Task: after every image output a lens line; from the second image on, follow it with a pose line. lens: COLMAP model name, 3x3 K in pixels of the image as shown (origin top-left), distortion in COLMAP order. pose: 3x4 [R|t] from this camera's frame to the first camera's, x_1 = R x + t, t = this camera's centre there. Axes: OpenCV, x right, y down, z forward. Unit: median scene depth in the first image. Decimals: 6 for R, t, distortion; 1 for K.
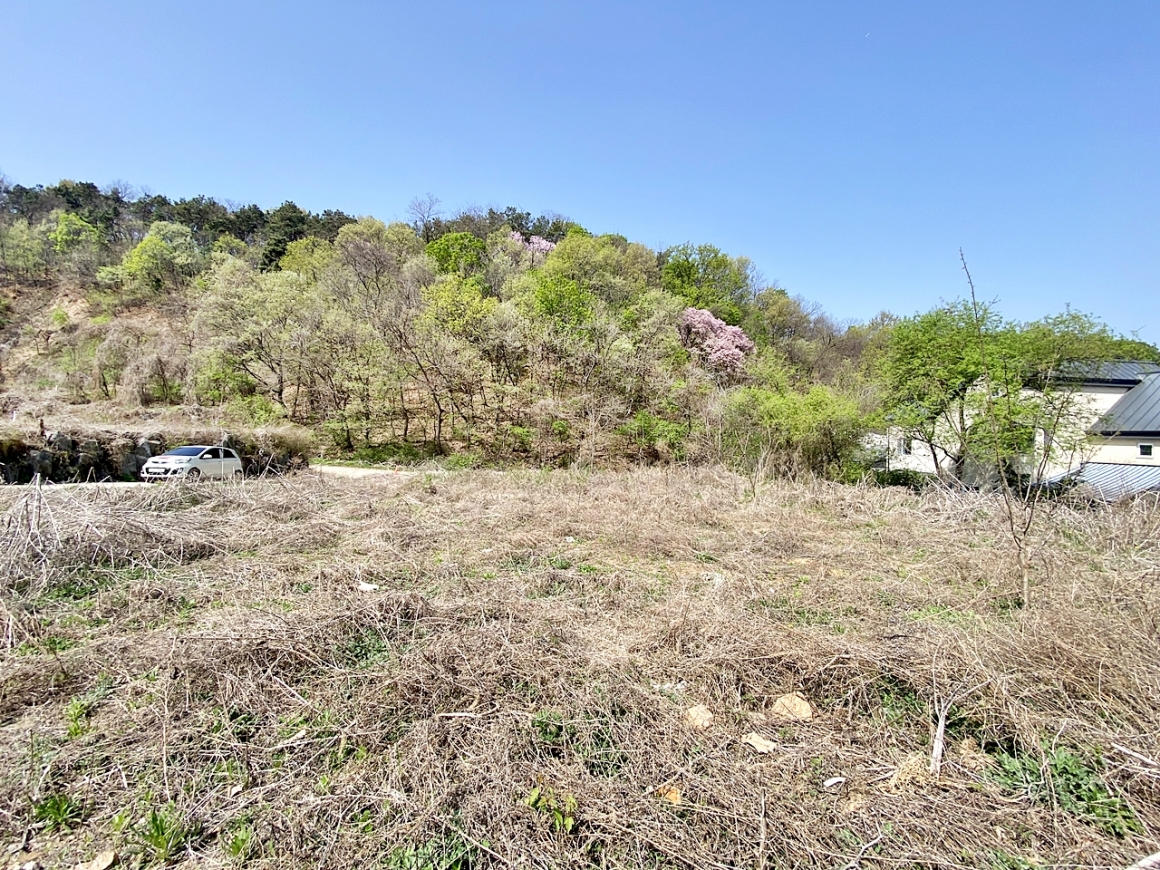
lens RADIAL K [[466.7, 0, 577.7], [0, 466.7, 437.6], [0, 0, 1]] dist [0.008933, -0.016152]
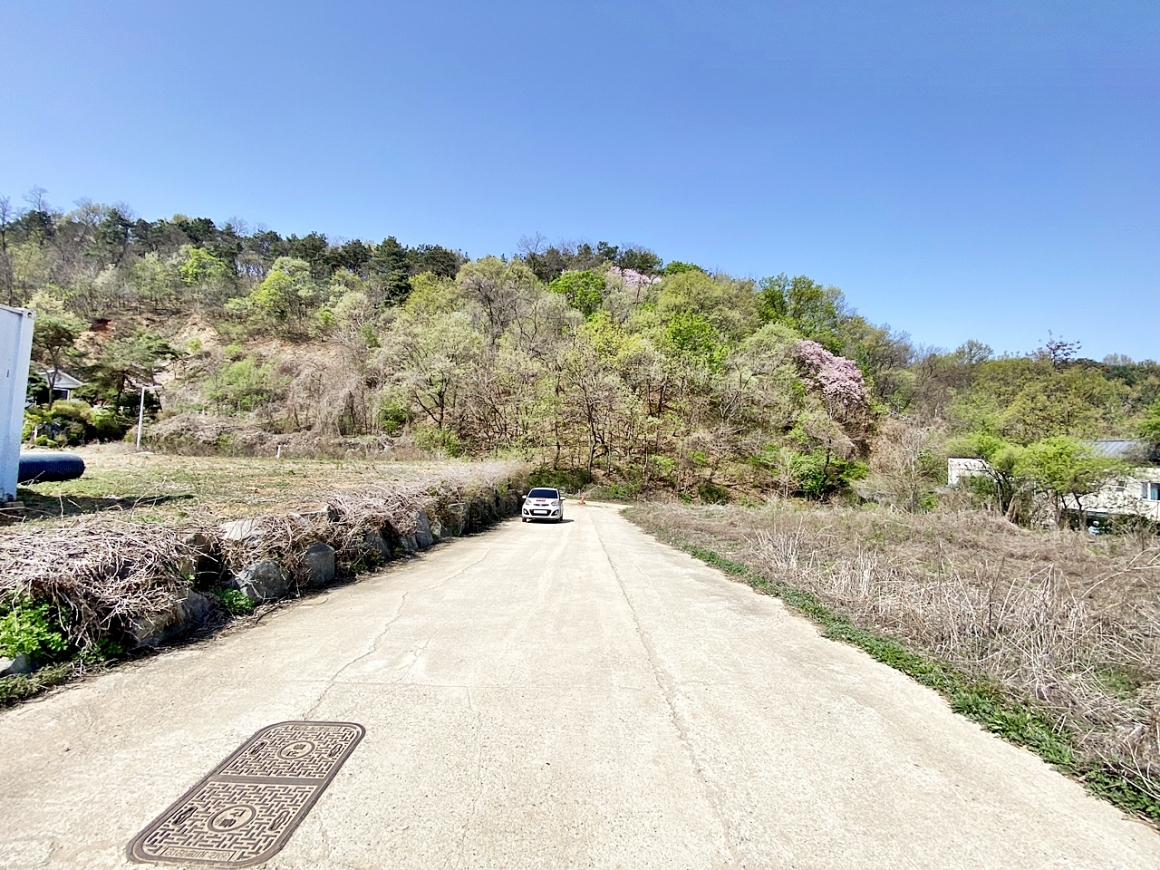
lens RADIAL K [[466.7, 0, 572.0], [0, 466.7, 433.5], [0, 0, 1]] dist [0.008933, -0.016152]
pose [[0.998273, 0.012586, -0.057386, -0.217762], [-0.015161, 0.998888, -0.044650, -0.021745], [0.056760, 0.045443, 0.997353, -0.043660]]
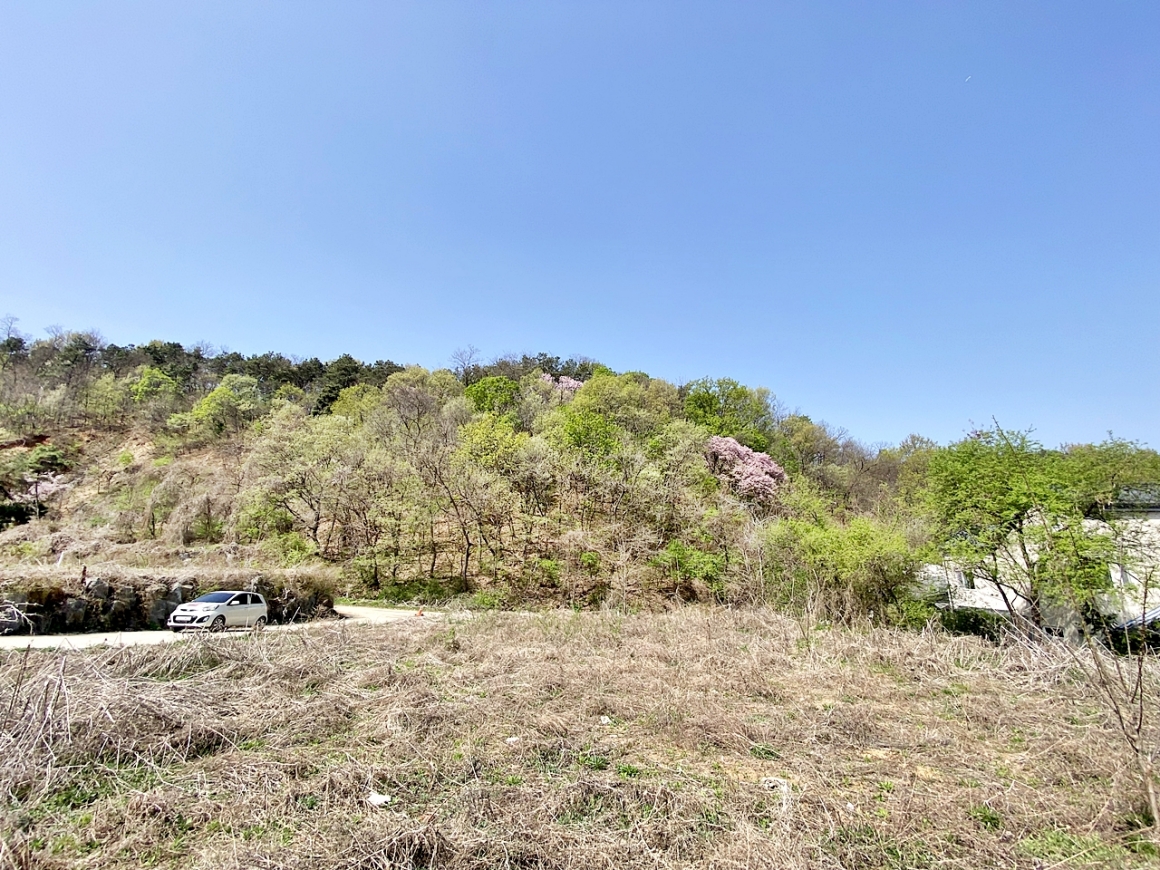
lens RADIAL K [[466.7, 0, 578.0], [0, 466.7, 436.5], [0, 0, 1]] dist [0.008933, -0.016152]
pose [[0.998003, -0.027842, -0.056694, -0.000475], [0.011580, 0.963044, -0.269095, -0.007291], [0.062091, 0.267901, 0.961443, -0.000242]]
